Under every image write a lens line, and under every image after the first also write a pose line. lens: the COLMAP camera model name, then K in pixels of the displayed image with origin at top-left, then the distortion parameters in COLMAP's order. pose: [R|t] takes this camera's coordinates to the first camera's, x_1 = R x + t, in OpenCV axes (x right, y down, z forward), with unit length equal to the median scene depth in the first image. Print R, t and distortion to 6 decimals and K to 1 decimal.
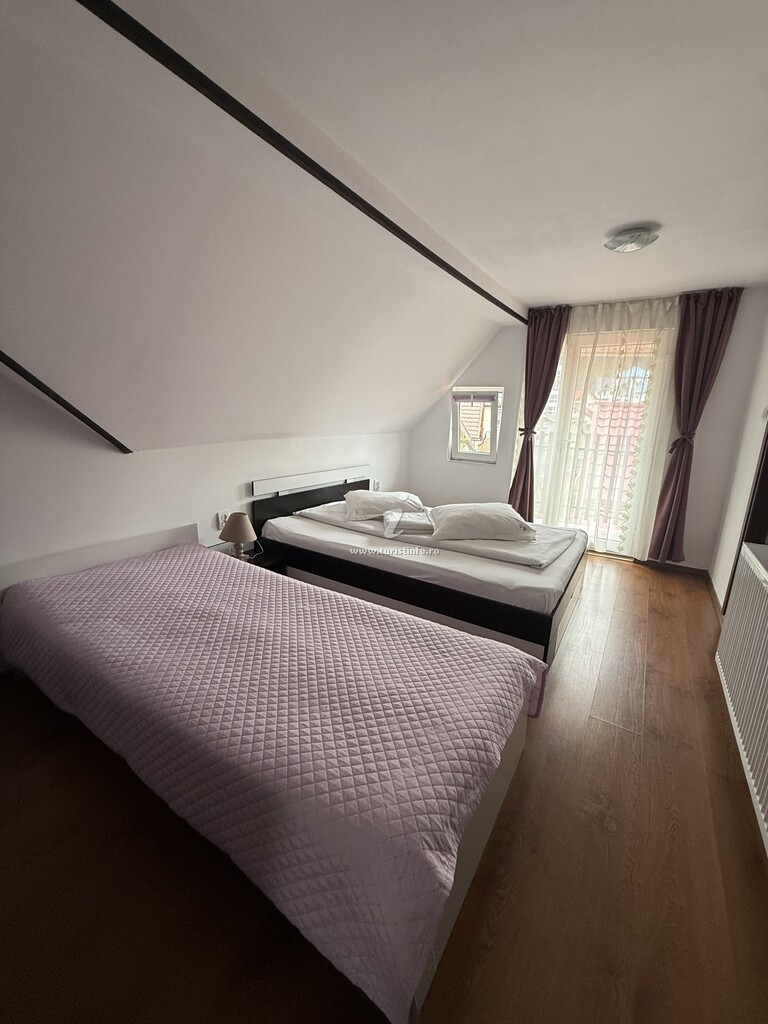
lens RADIAL K [[409.2, 0, 384.0], [0, 409.2, 512.0], [0, 0, 1]] dist [-0.002022, 0.000851]
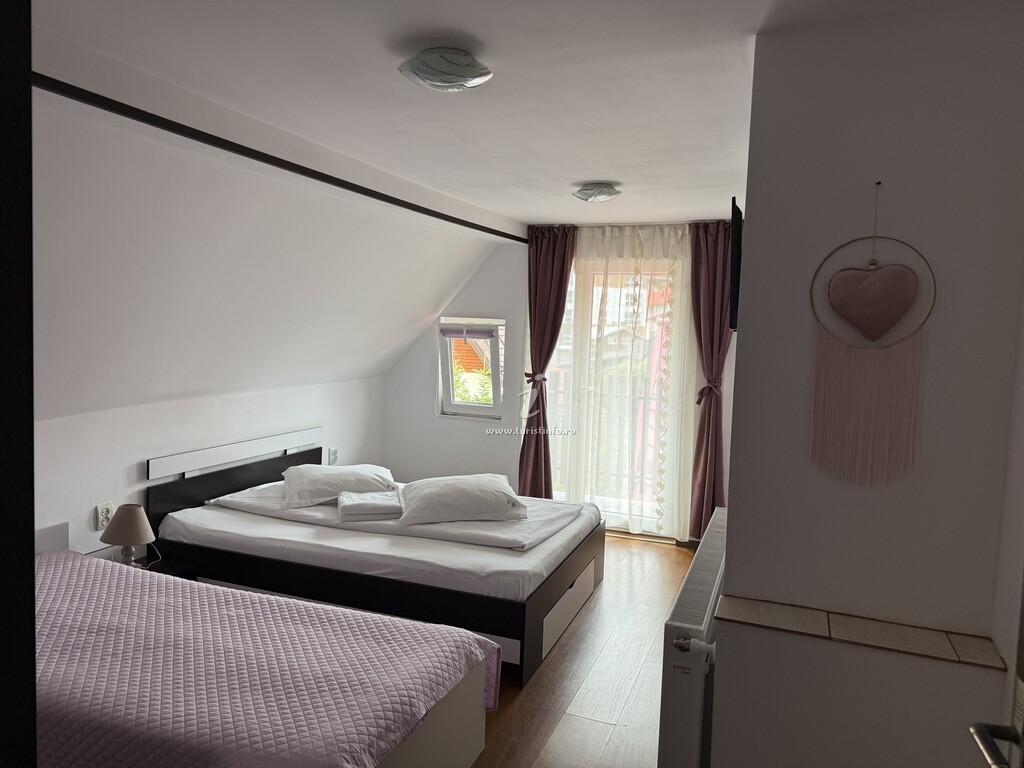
lens RADIAL K [[717.9, 0, 514.8], [0, 717.9, 369.6], [0, 0, 1]] dist [0.155215, -0.299735]
pose [[0.978255, -0.012105, 0.207051, 0.045447], [0.046524, 0.985662, -0.162190, 0.007799], [-0.202119, 0.168296, 0.964792, -0.404369]]
